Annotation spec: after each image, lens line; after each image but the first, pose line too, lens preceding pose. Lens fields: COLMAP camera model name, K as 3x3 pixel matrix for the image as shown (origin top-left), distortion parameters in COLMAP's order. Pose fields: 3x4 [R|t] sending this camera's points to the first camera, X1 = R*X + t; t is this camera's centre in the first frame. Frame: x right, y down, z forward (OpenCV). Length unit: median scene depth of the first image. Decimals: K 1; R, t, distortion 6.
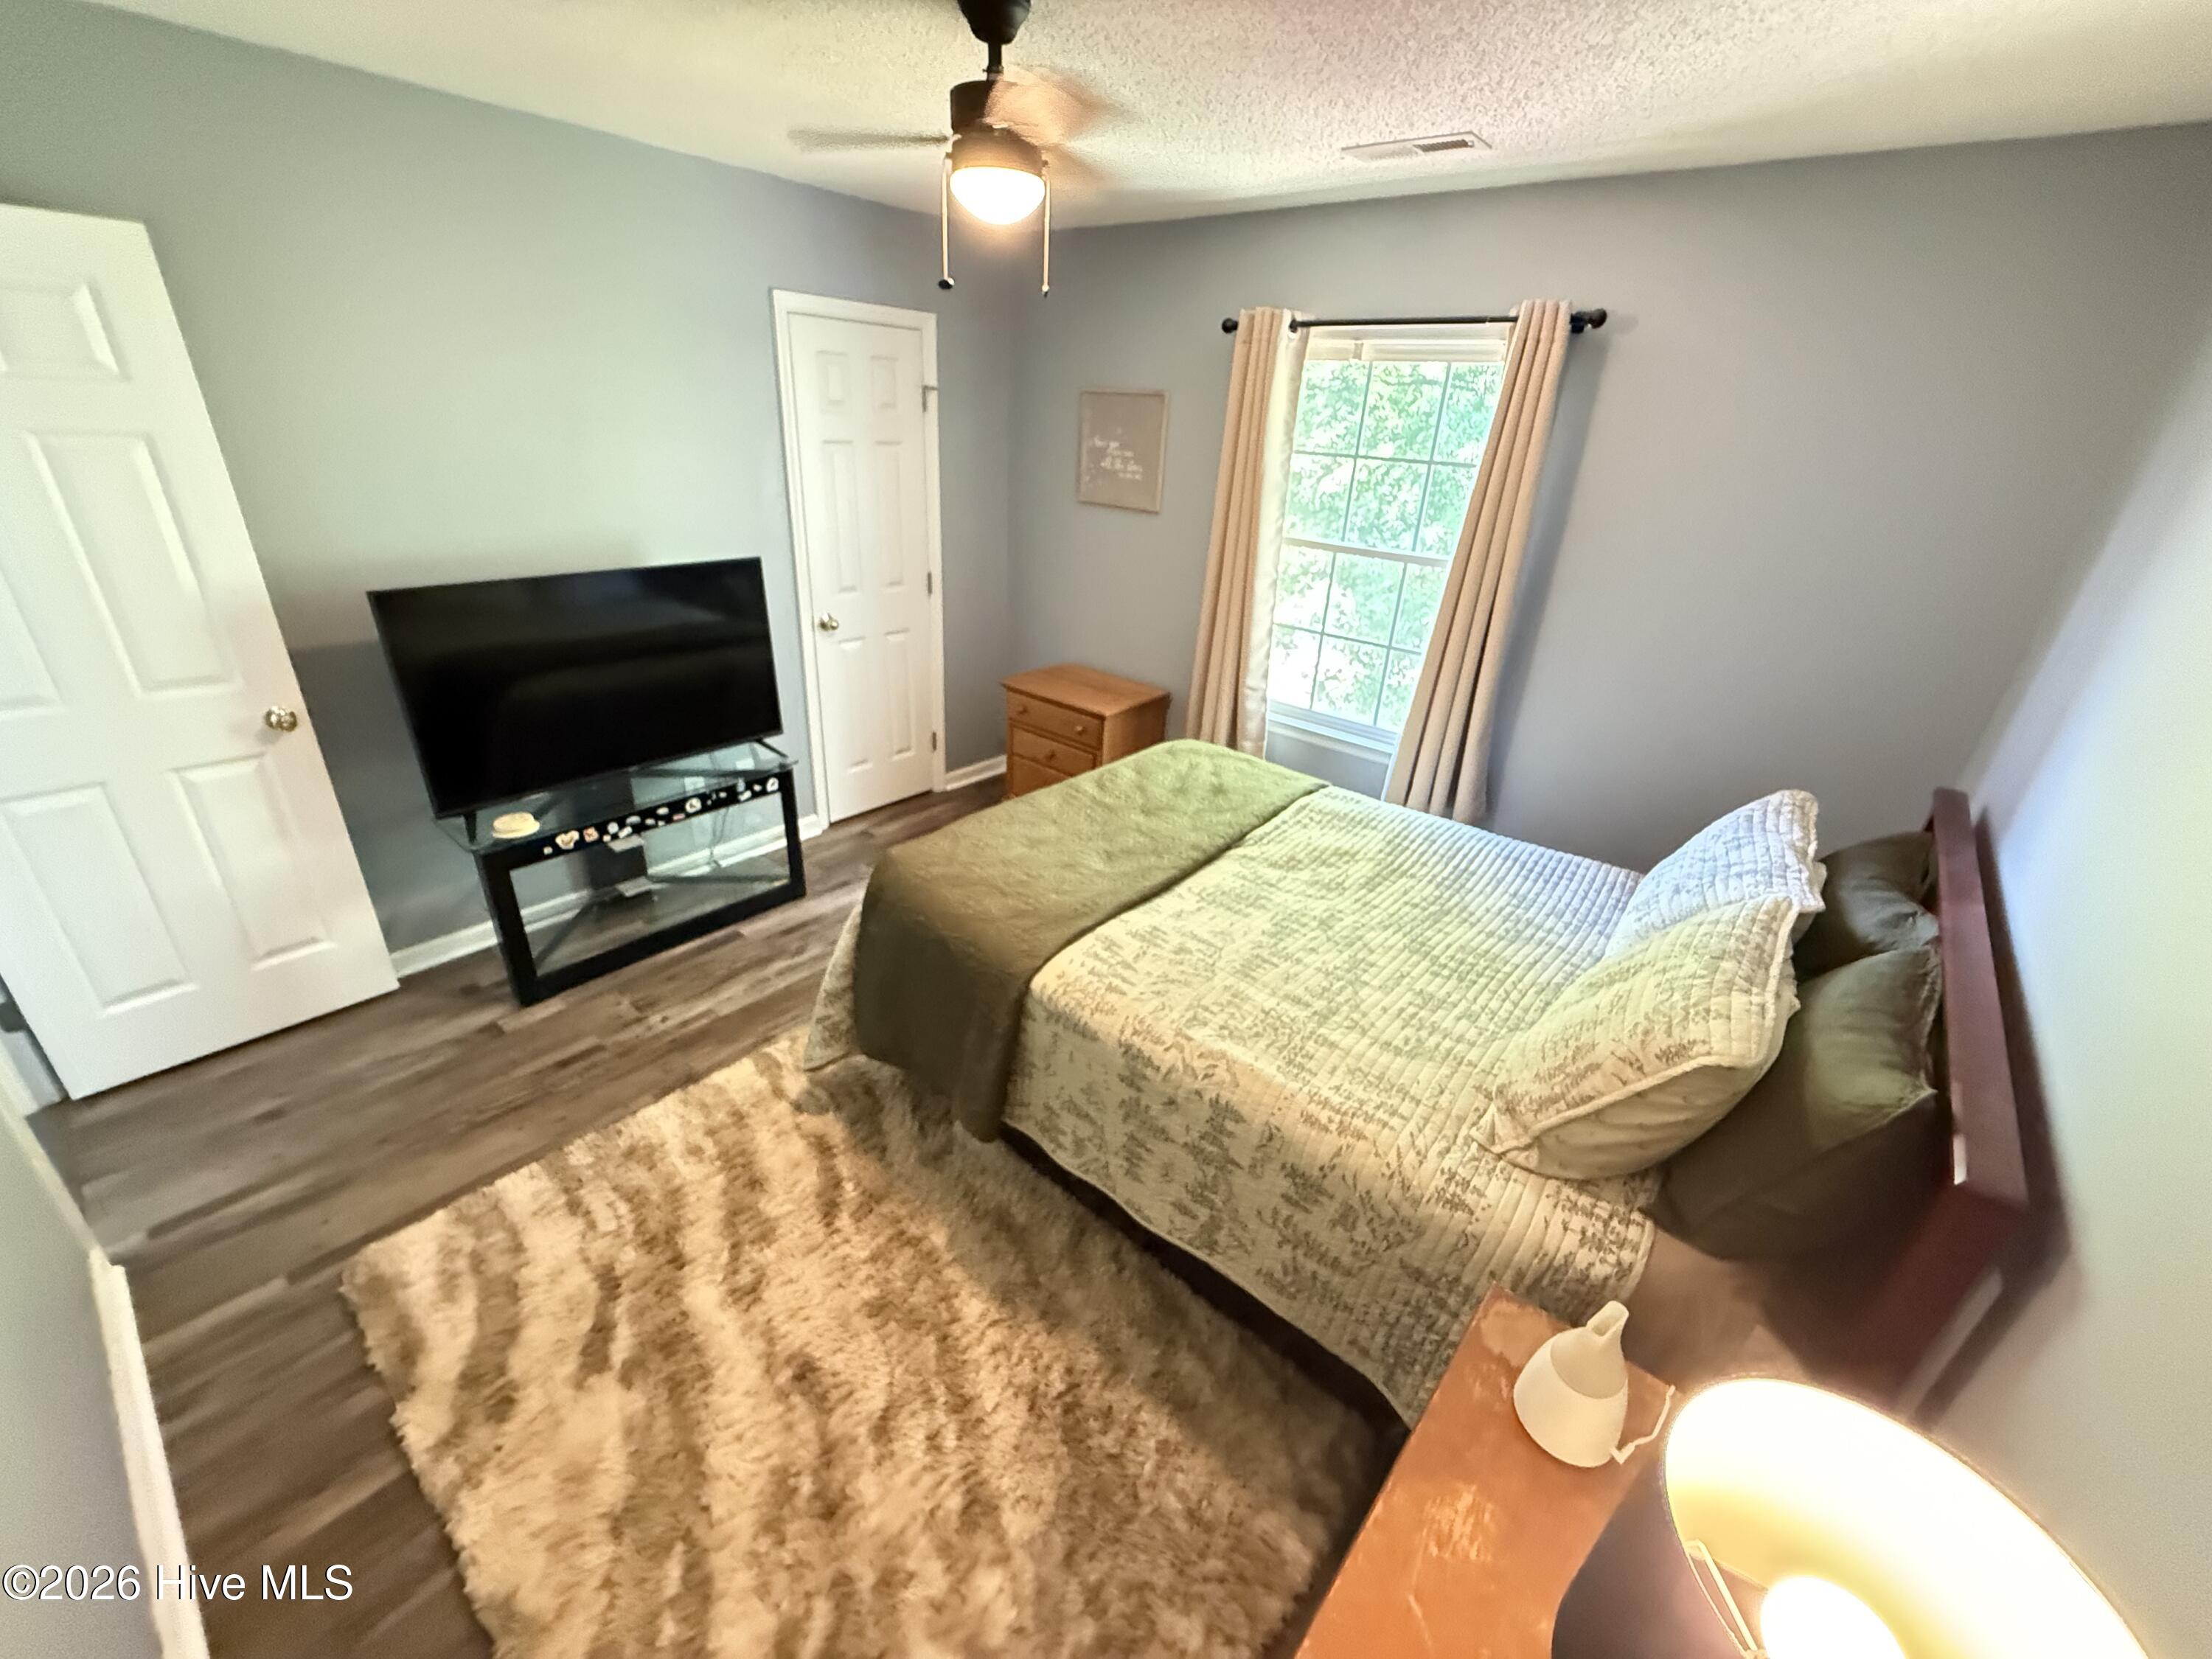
lens RADIAL K [[876.8, 0, 1102.9], [0, 876.8, 829.2], [0, 0, 1]] dist [0.000134, -0.000144]
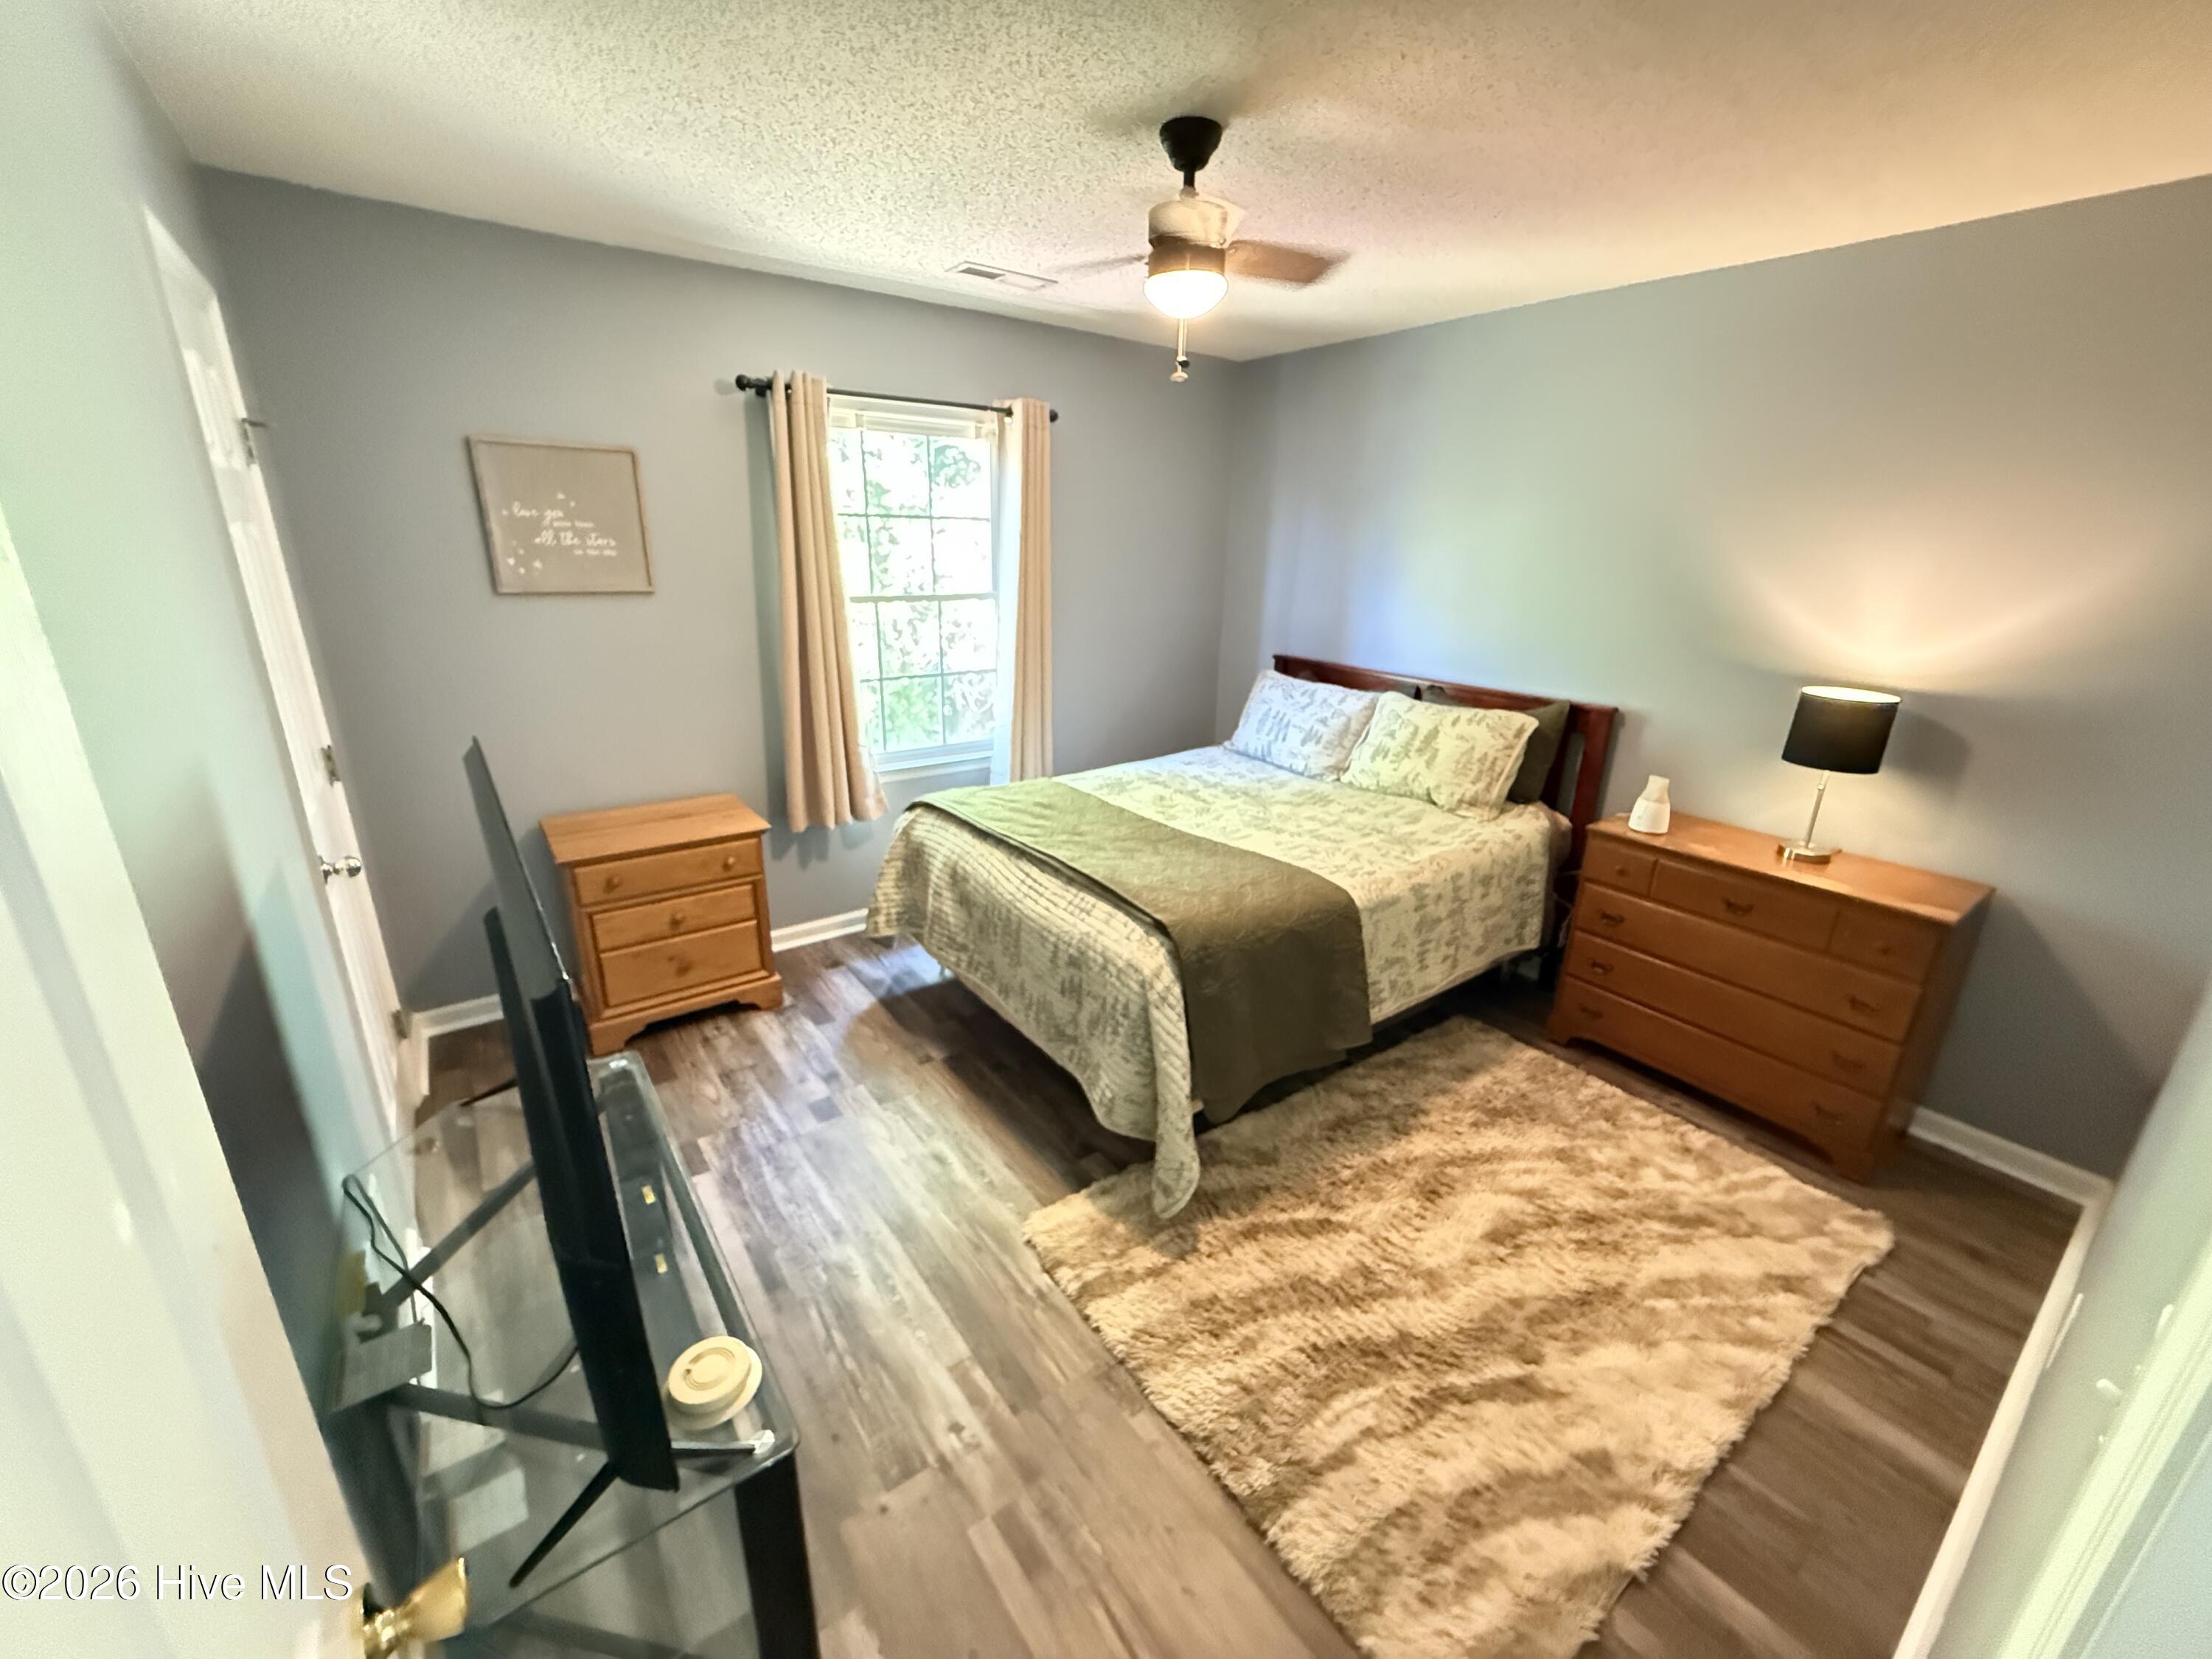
lens RADIAL K [[876.8, 0, 1102.9], [0, 876.8, 829.2], [0, 0, 1]] dist [0.000134, -0.000144]
pose [[0.237434, -0.356780, 0.903512, -1.212562], [0.407572, 0.880870, 0.240733, -0.359279], [-0.881765, 0.311088, 0.354562, 0.764828]]
